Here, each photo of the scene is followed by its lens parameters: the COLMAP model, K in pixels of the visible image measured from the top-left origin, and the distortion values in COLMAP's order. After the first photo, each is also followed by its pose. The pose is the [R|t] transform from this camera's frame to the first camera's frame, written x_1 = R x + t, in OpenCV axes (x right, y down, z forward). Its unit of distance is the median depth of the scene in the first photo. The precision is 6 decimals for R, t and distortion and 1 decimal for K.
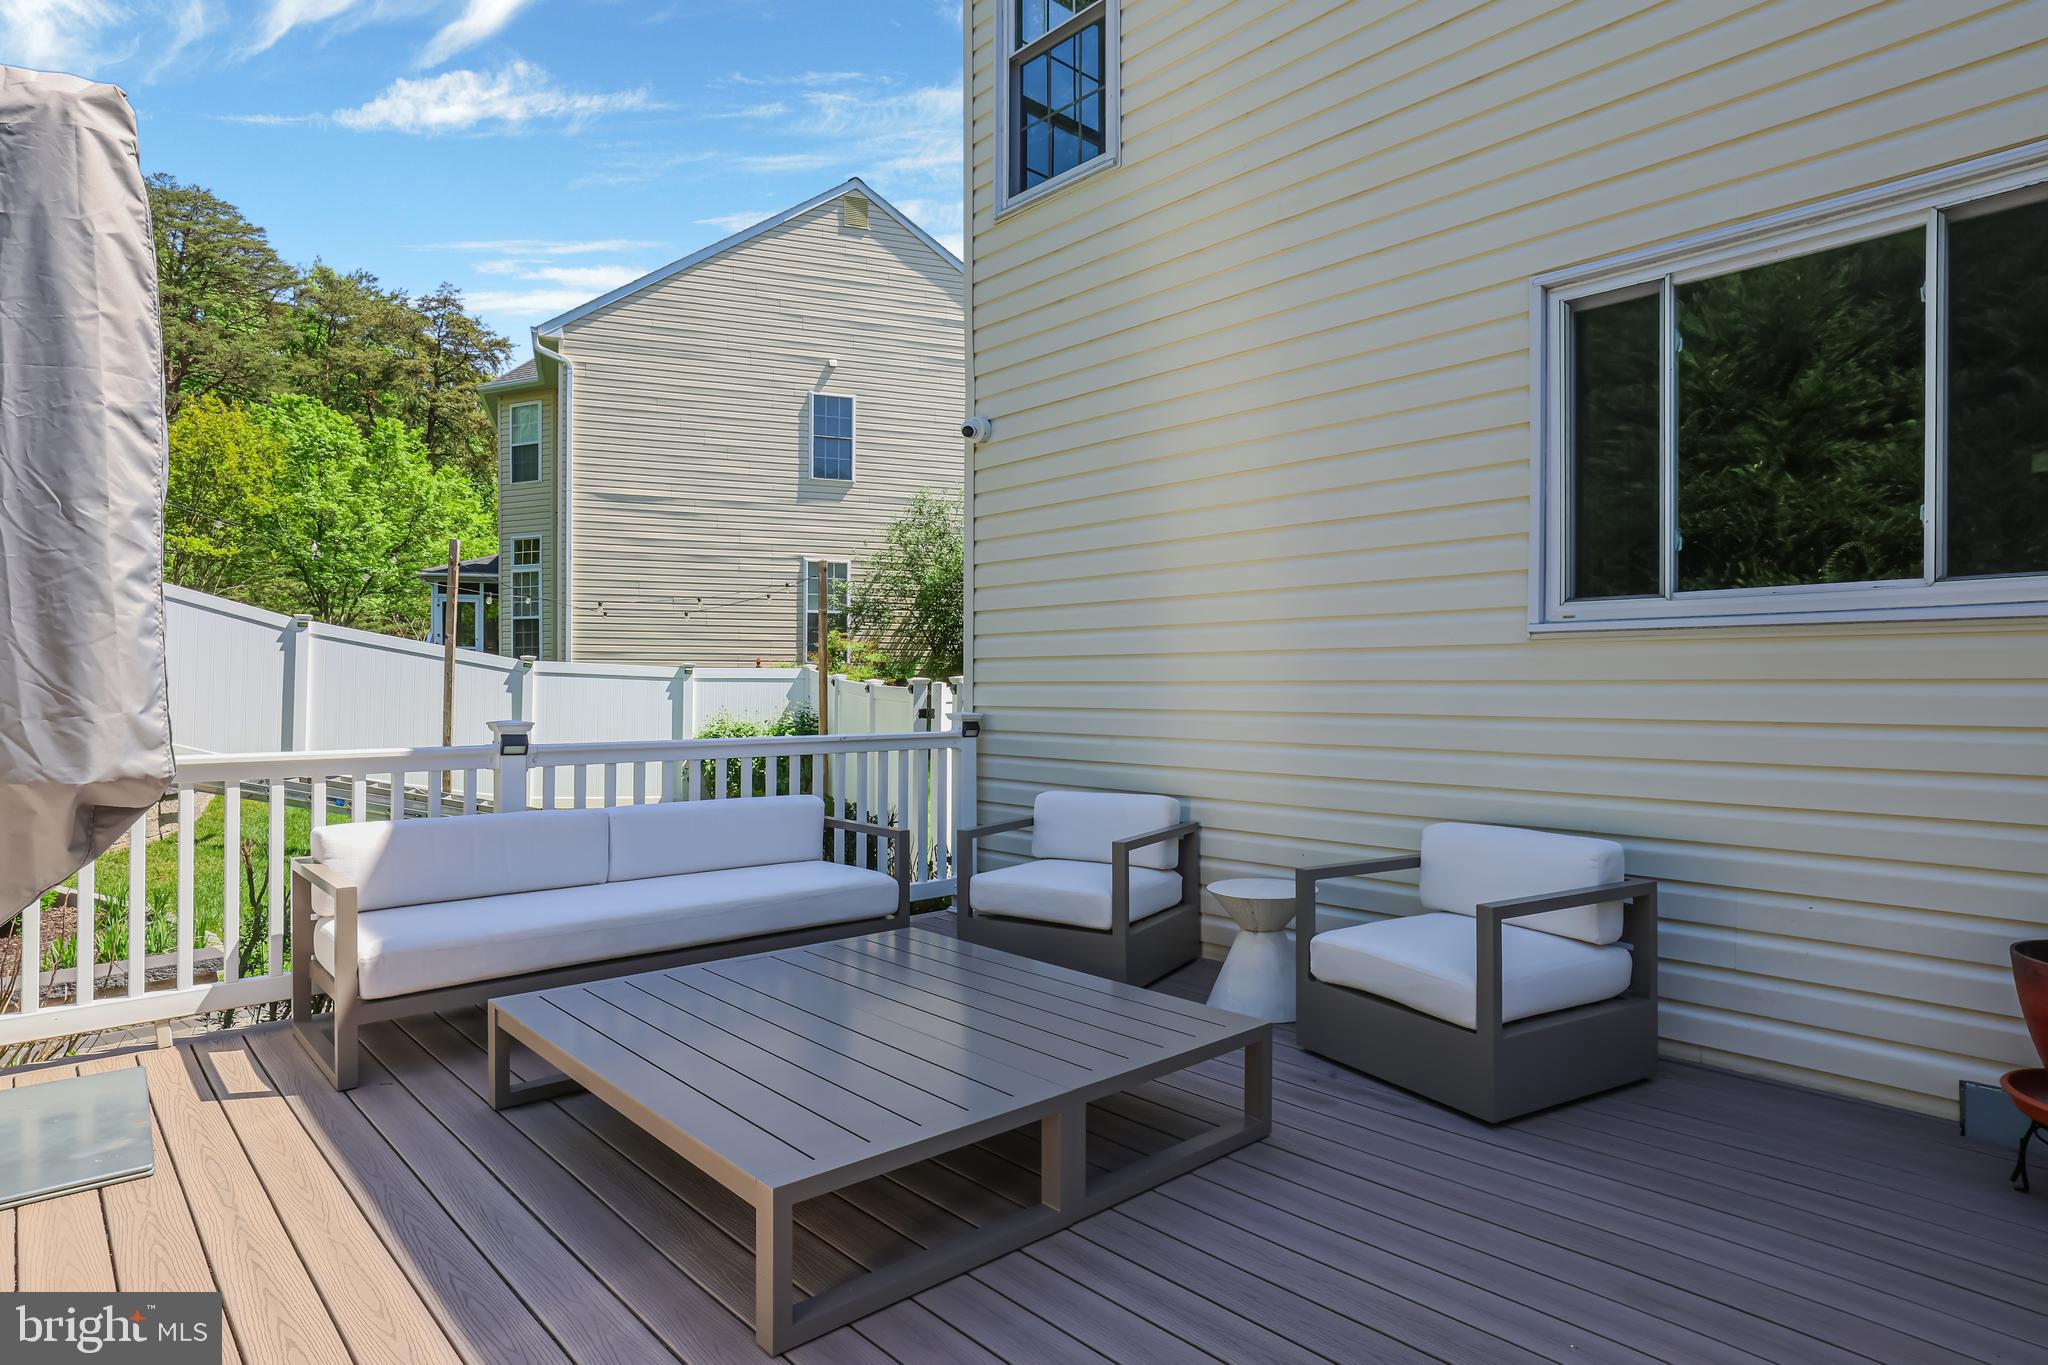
lens RADIAL K [[1115.2, 0, 995.8], [0, 1115.2, 691.1], [0, 0, 1]] dist [0.001800, 0.003359]
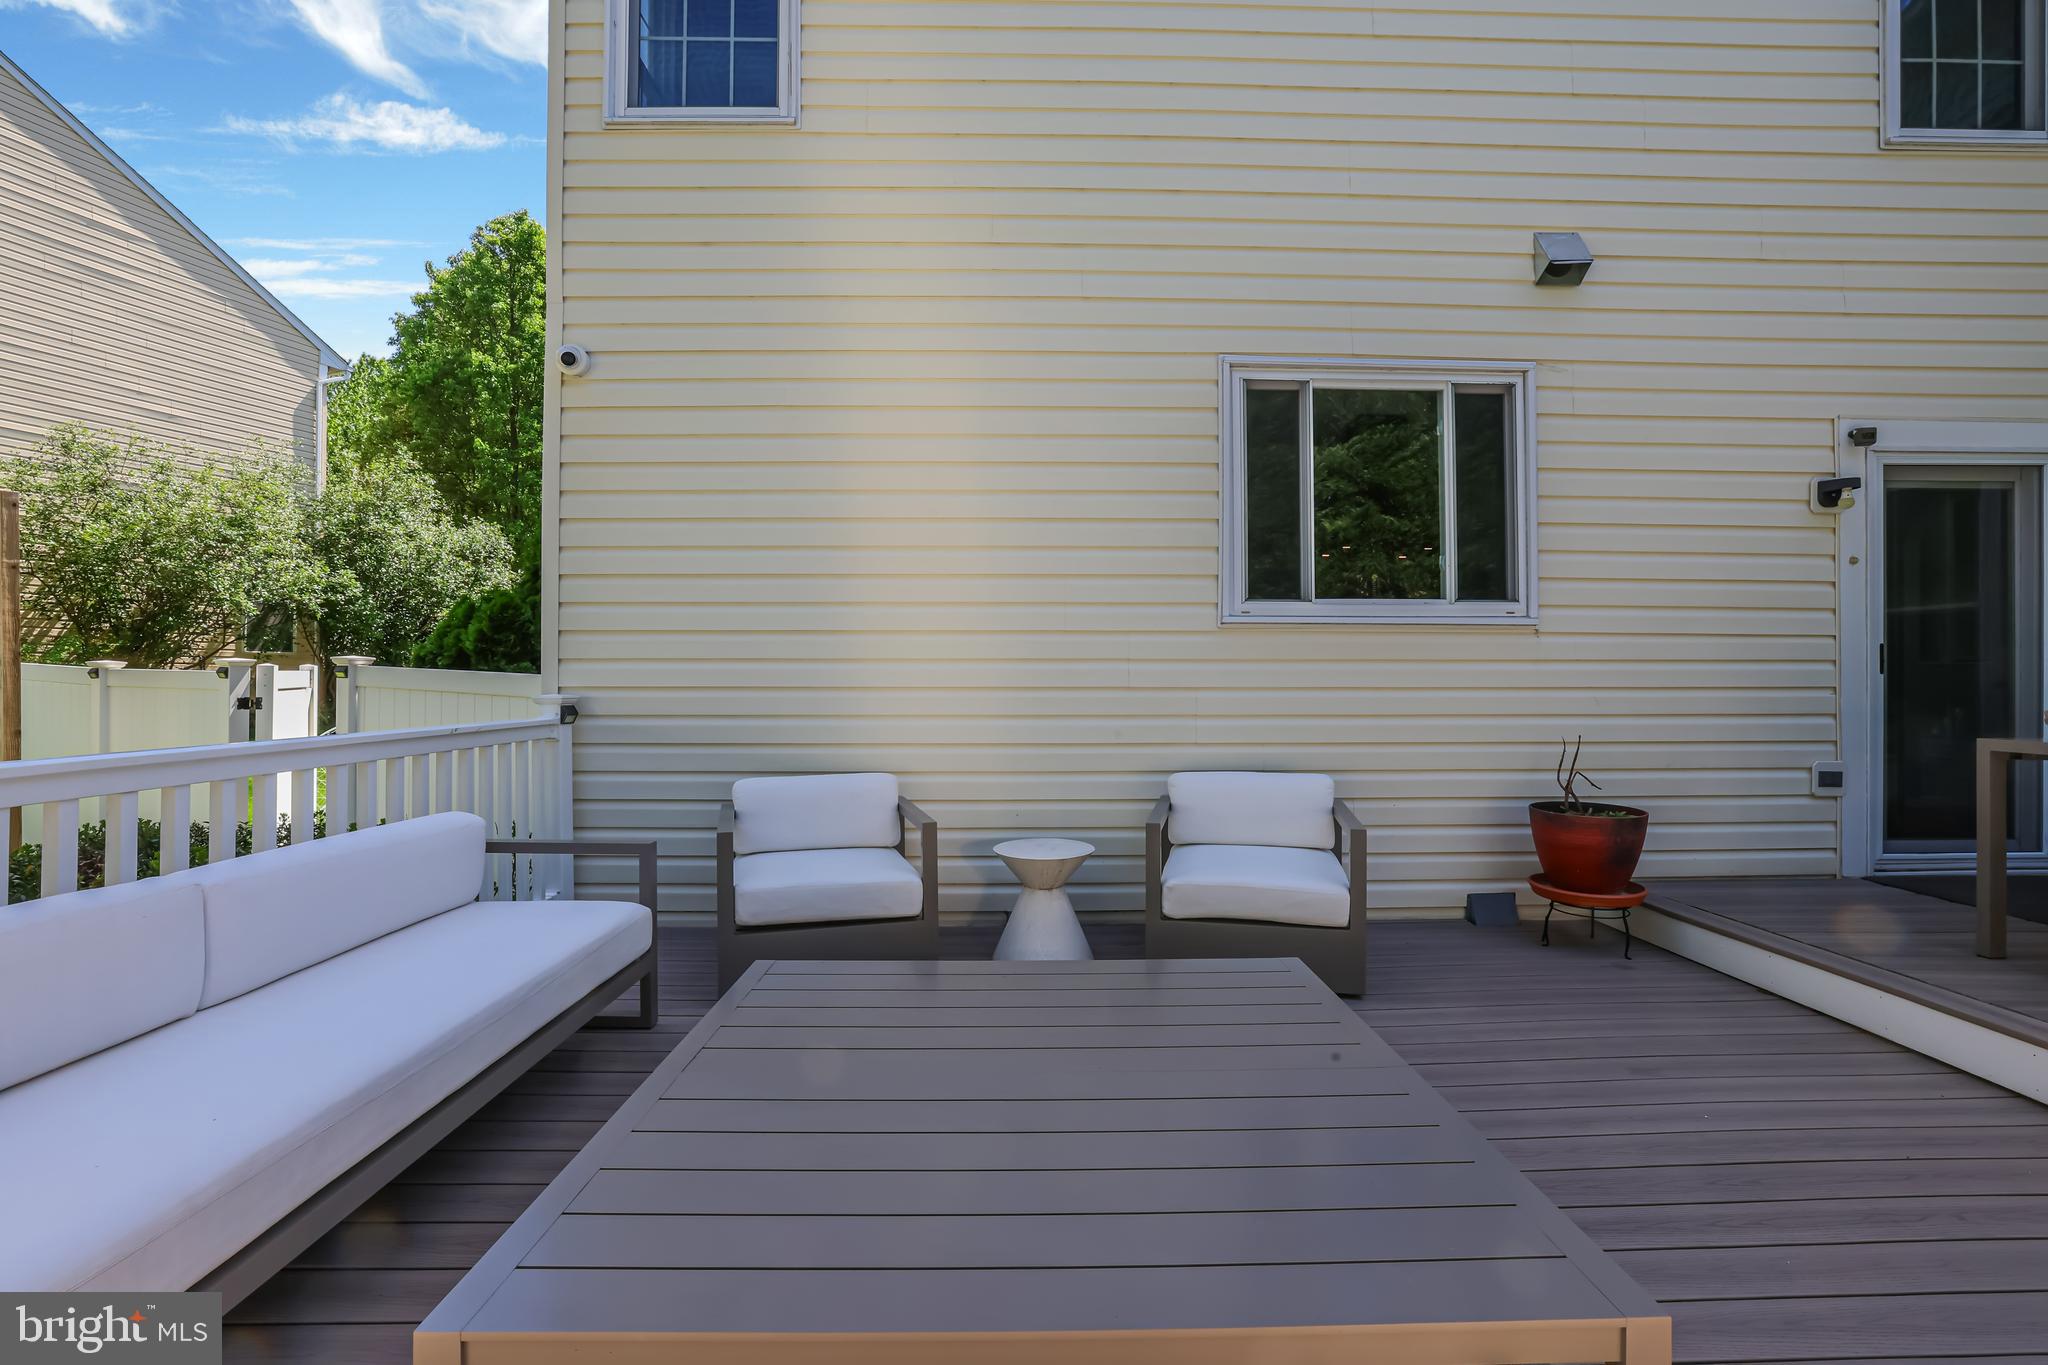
lens RADIAL K [[890.3, 0, 1015.7], [0, 890.3, 681.3], [0, 0, 1]] dist [-0.046947, 0.018296]
pose [[0.655263, -0.001893, 0.755398, -0.299081], [0.002463, 0.999997, 0.000370, 0.009710], [-0.755397, 0.001618, 0.655266, 0.316327]]
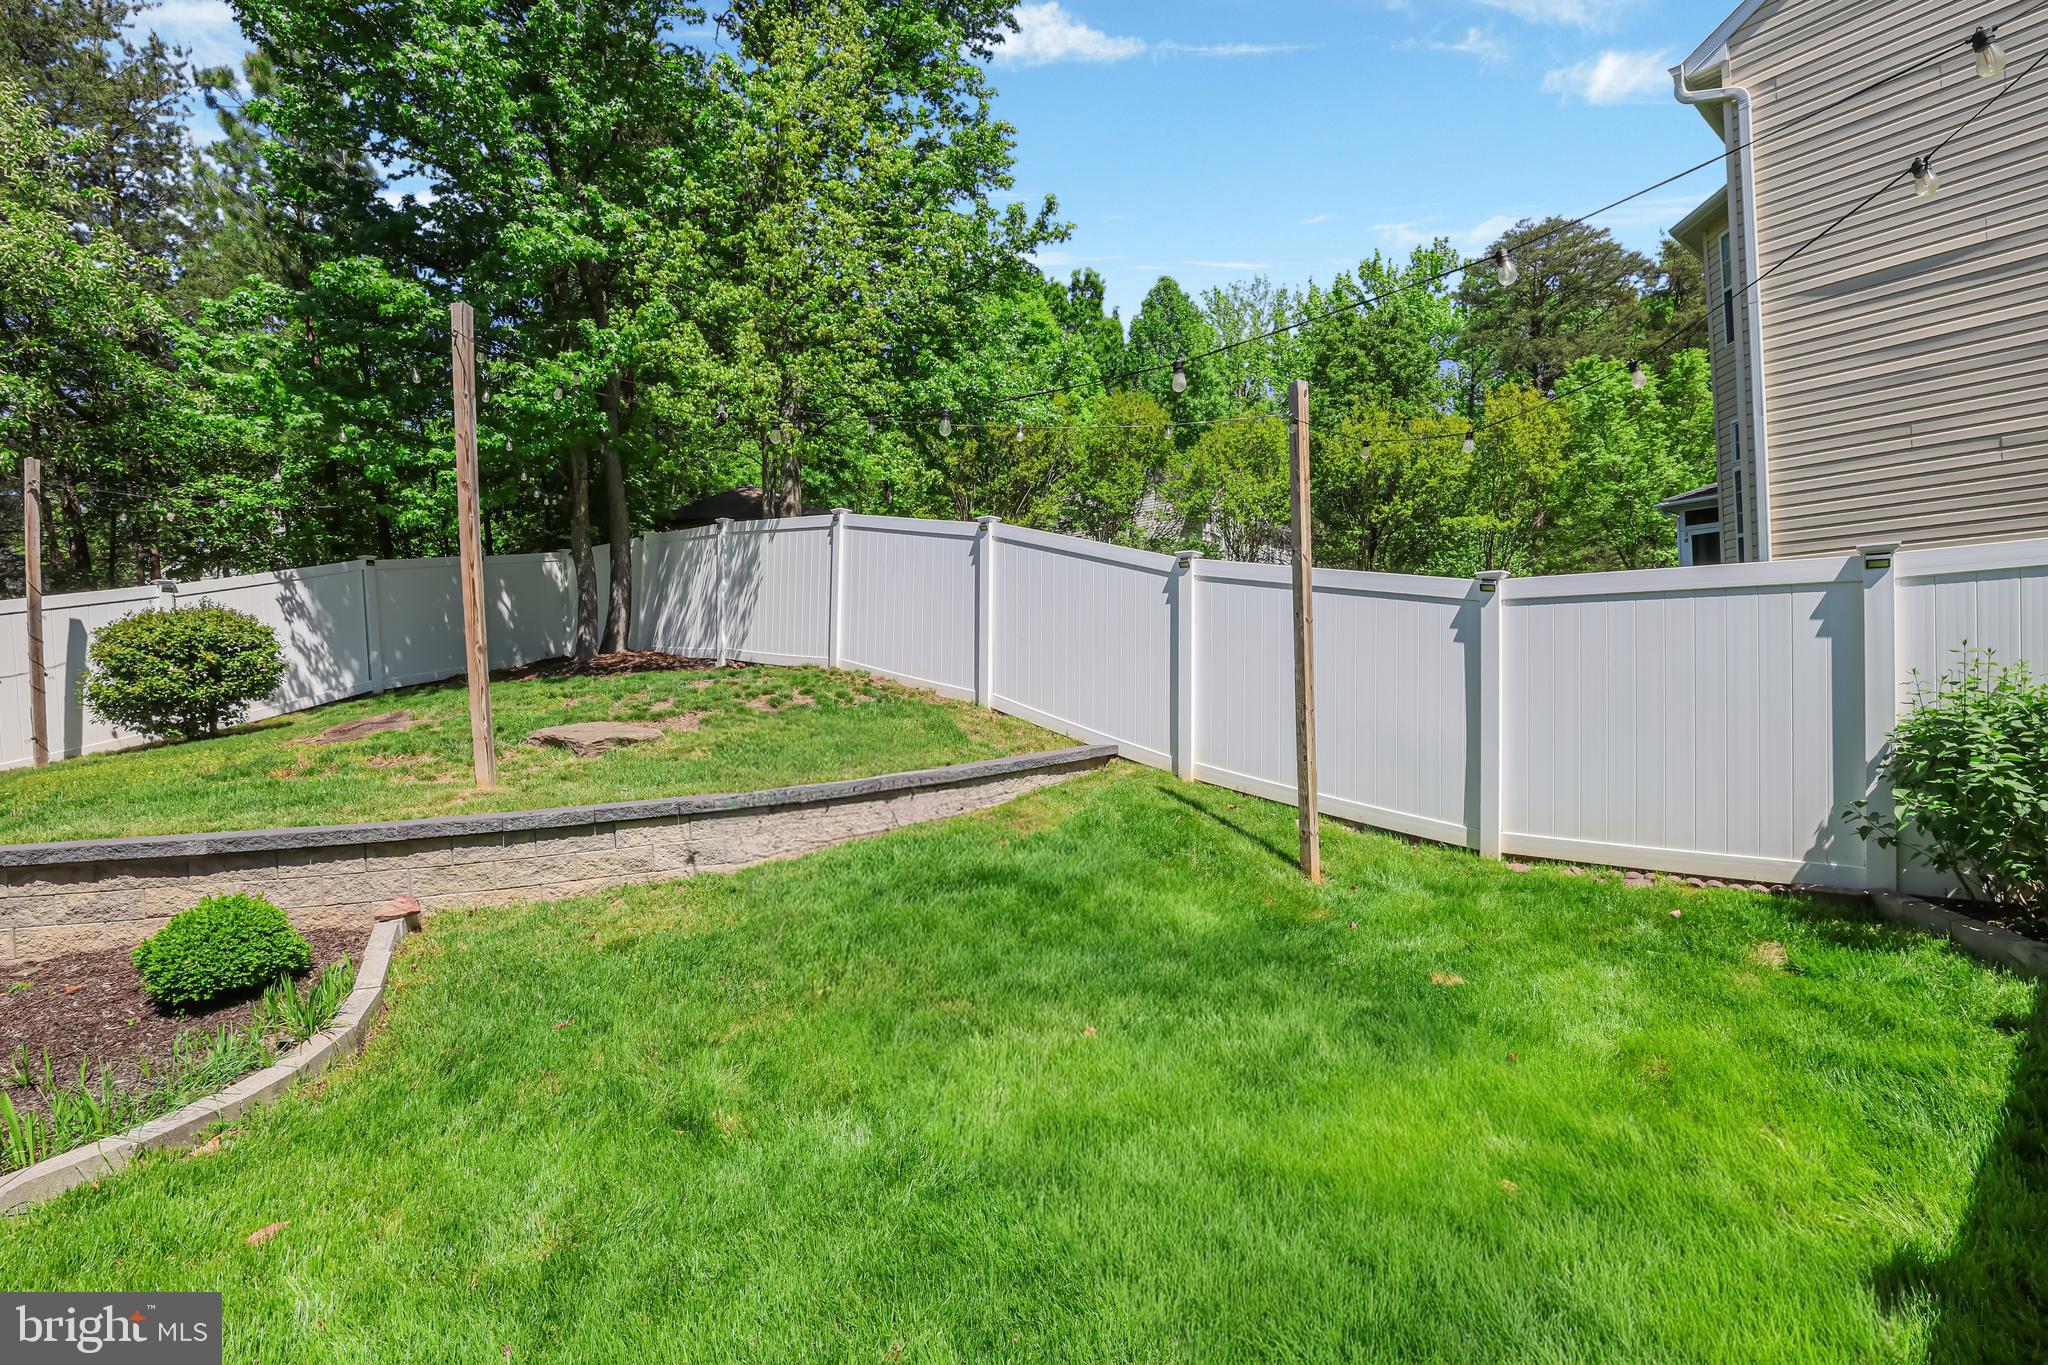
lens RADIAL K [[947.1, 0, 1057.7], [0, 947.1, 689.6], [0, 0, 1]] dist [-0.037094, 0.024915]
pose [[0.370458, -0.017030, -0.928693, -0.180174], [0.052338, 0.998626, 0.002565, 0.030732], [0.927374, -0.049556, 0.370840, 1.505178]]
